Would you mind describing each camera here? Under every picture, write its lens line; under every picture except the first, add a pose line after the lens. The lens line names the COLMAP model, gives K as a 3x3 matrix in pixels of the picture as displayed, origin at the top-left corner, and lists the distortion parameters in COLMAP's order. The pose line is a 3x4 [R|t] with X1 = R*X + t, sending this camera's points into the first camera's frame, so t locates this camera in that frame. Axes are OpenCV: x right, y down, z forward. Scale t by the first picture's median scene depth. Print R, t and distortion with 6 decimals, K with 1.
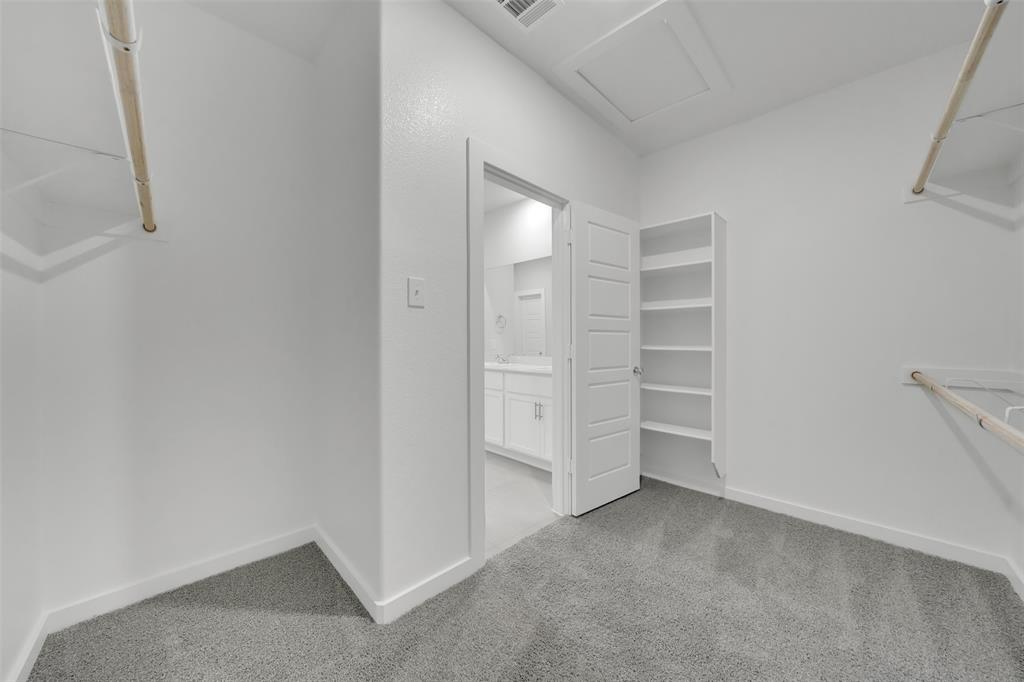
lens RADIAL K [[381.3, 0, 508.2], [0, 381.3, 340.9], [0, 0, 1]] dist [-0.002756, -0.000076]
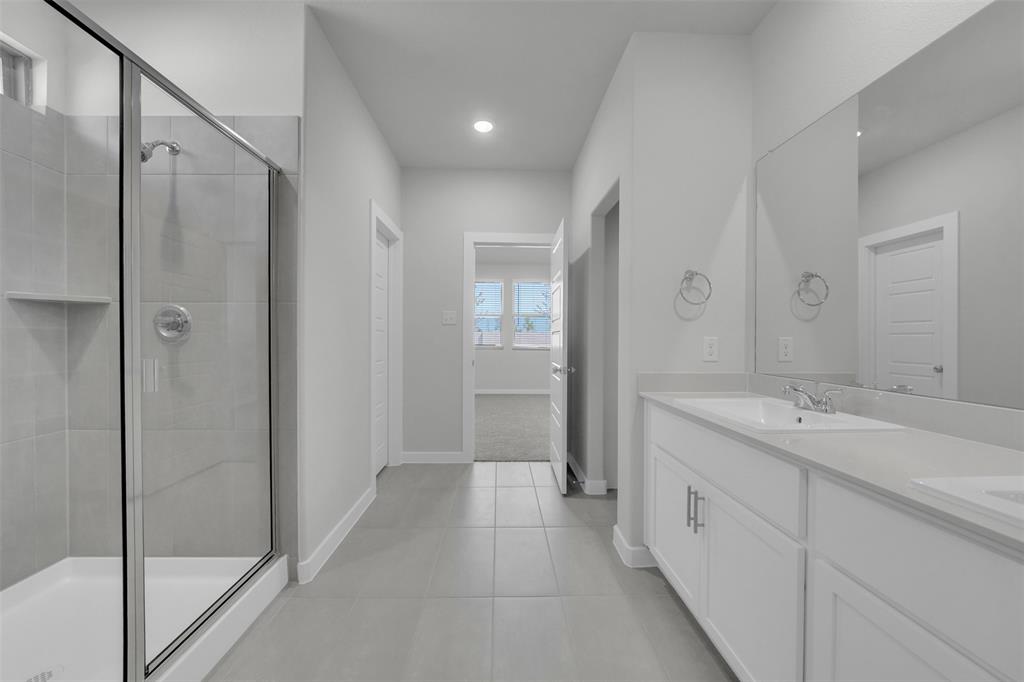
lens RADIAL K [[381.3, 0, 508.2], [0, 381.3, 340.9], [0, 0, 1]] dist [-0.002756, -0.000076]
pose [[0.750949, -0.000716, -0.660359, 0.004089], [-0.000037, 0.999999, -0.001126, 0.000903], [0.660360, 0.000870, 0.750949, 0.513450]]
